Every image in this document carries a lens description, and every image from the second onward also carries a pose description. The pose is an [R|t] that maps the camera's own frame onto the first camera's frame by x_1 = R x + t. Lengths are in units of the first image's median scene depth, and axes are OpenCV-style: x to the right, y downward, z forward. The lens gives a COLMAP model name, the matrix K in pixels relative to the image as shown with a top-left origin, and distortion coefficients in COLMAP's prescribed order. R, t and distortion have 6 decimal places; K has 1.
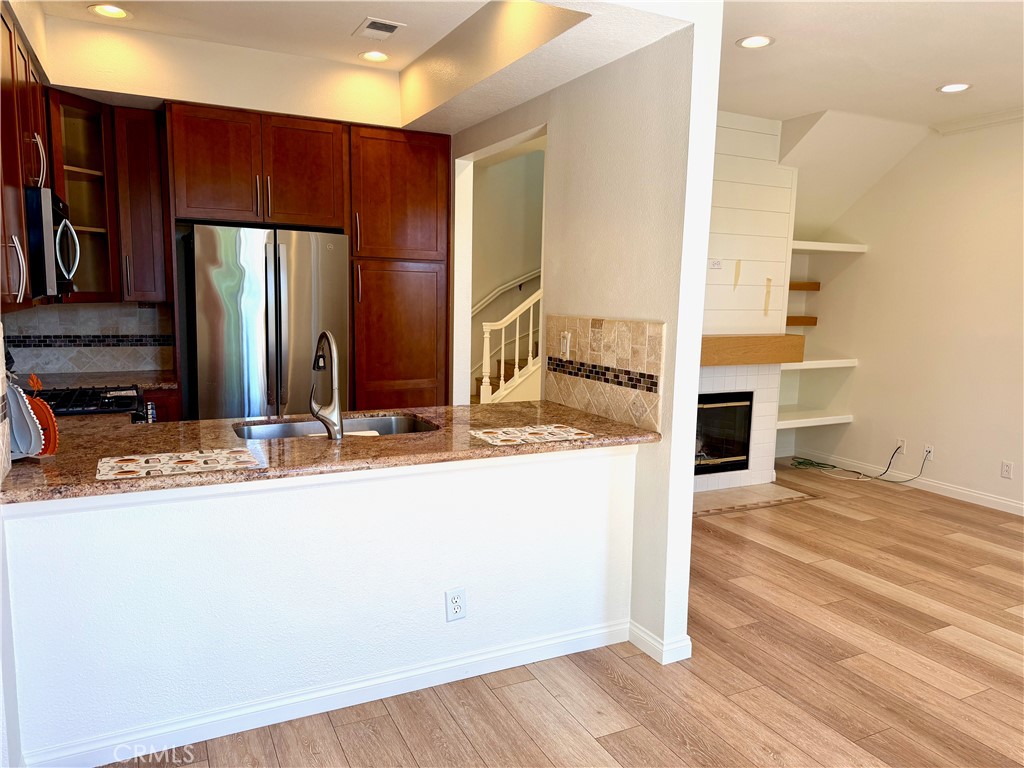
lens RADIAL K [[723.5, 0, 514.8], [0, 723.5, 389.7], [0, 0, 1]] dist [0.061325, -0.077972]
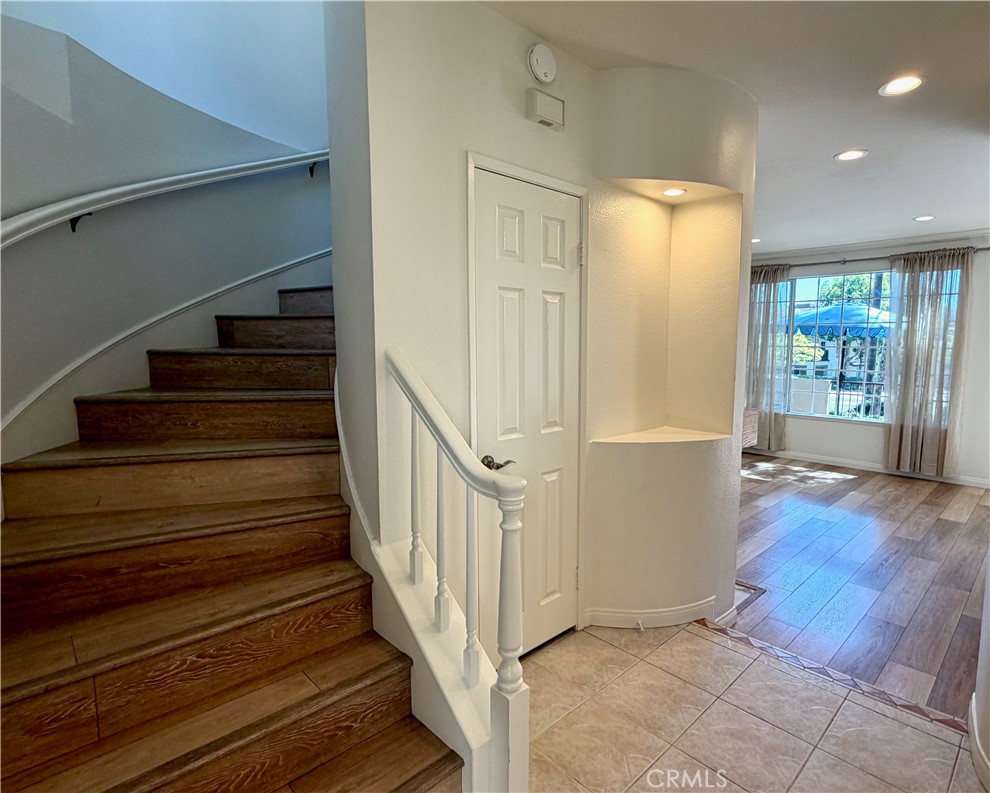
lens RADIAL K [[533.6, 0, 534.9], [0, 533.6, 397.5], [0, 0, 1]] dist [0.005095, 0.001764]
pose [[-0.316620, -0.120617, 0.940852, -0.358761], [0.113598, 0.979922, 0.163854, -0.237537], [-0.941726, 0.158759, -0.296561, 1.585049]]
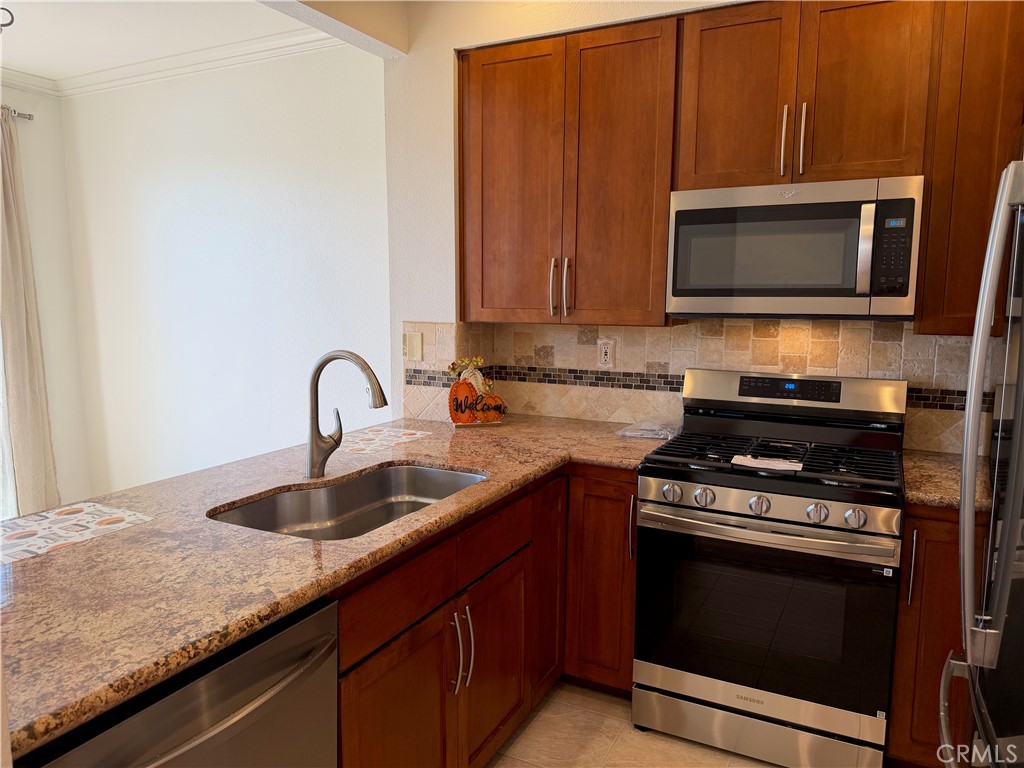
lens RADIAL K [[723.5, 0, 515.9], [0, 723.5, 399.4], [0, 0, 1]] dist [0.061325, -0.077972]
pose [[-0.811055, 0.060194, -0.581865, 0.028174], [-0.099175, 0.966143, 0.238186, -0.147365], [0.576502, 0.250888, -0.777625, 1.078912]]
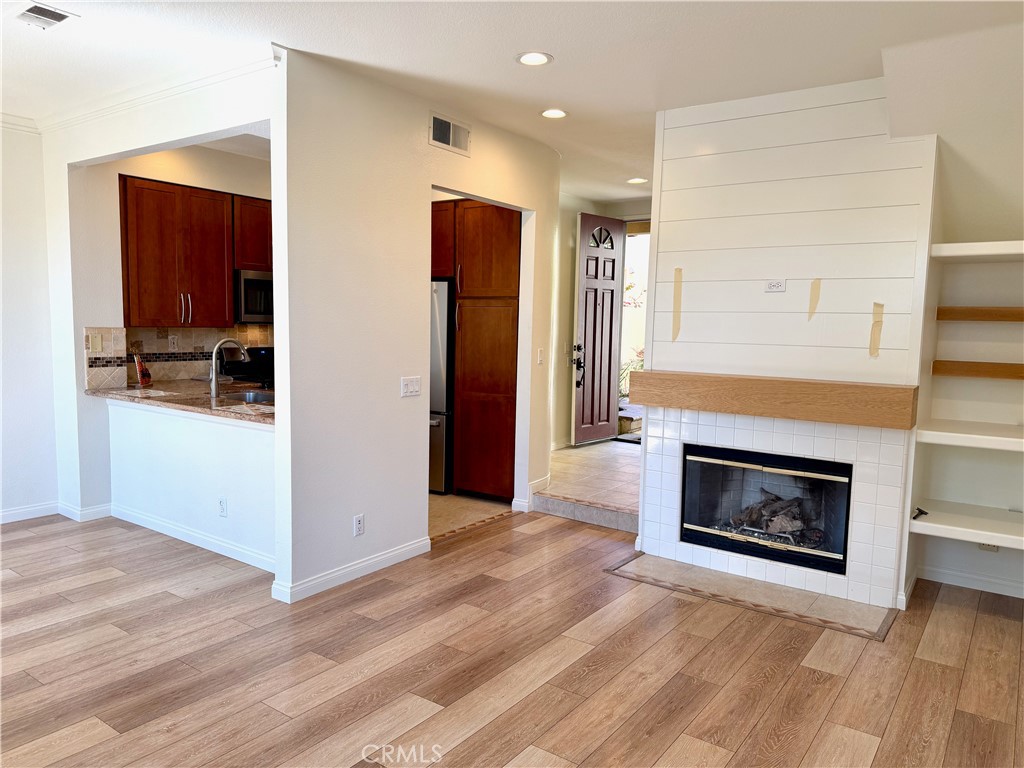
lens RADIAL K [[723.5, 0, 504.8], [0, 723.5, 387.4], [0, 0, 1]] dist [0.061325, -0.077972]
pose [[0.453814, 0.071714, -0.888206, 1.028689], [-0.132059, 0.991162, 0.012554, -0.045760], [0.881257, 0.111598, 0.459274, 0.486948]]
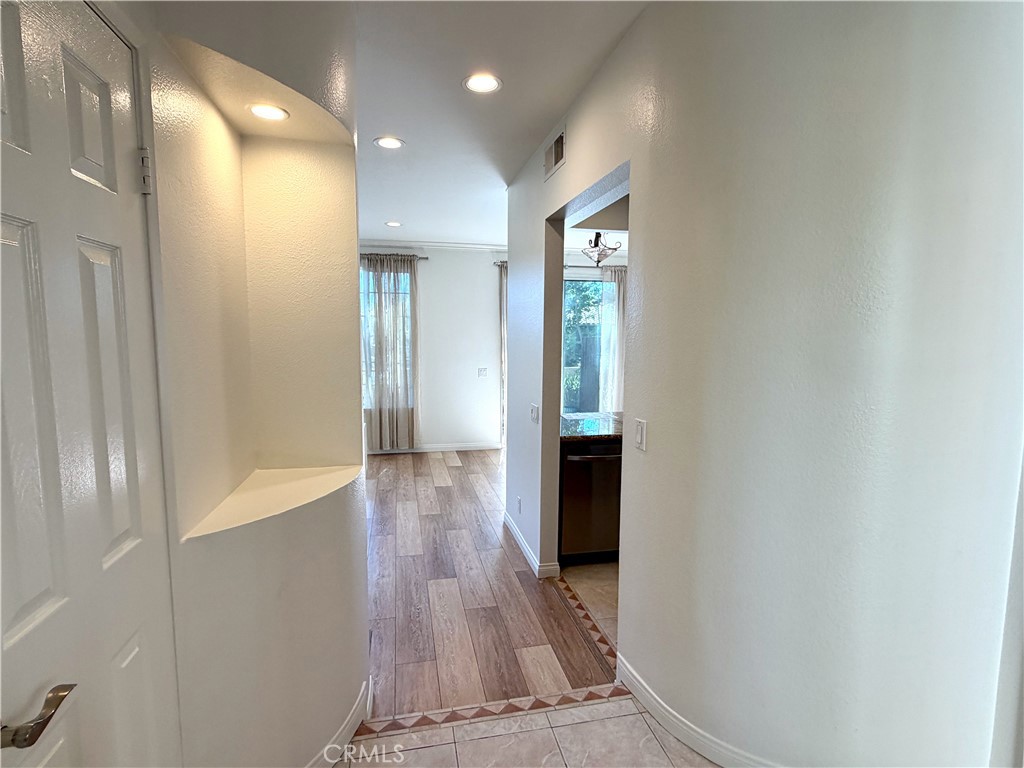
lens RADIAL K [[514.4, 0, 511.0], [0, 514.4, 384.2], [0, 0, 1]] dist [0.004341, -0.000212]
pose [[-0.967374, -0.050527, 0.248264, -0.083802], [0.008555, 0.972838, 0.231331, -0.241131], [-0.253209, 0.225907, -0.940665, 1.571740]]
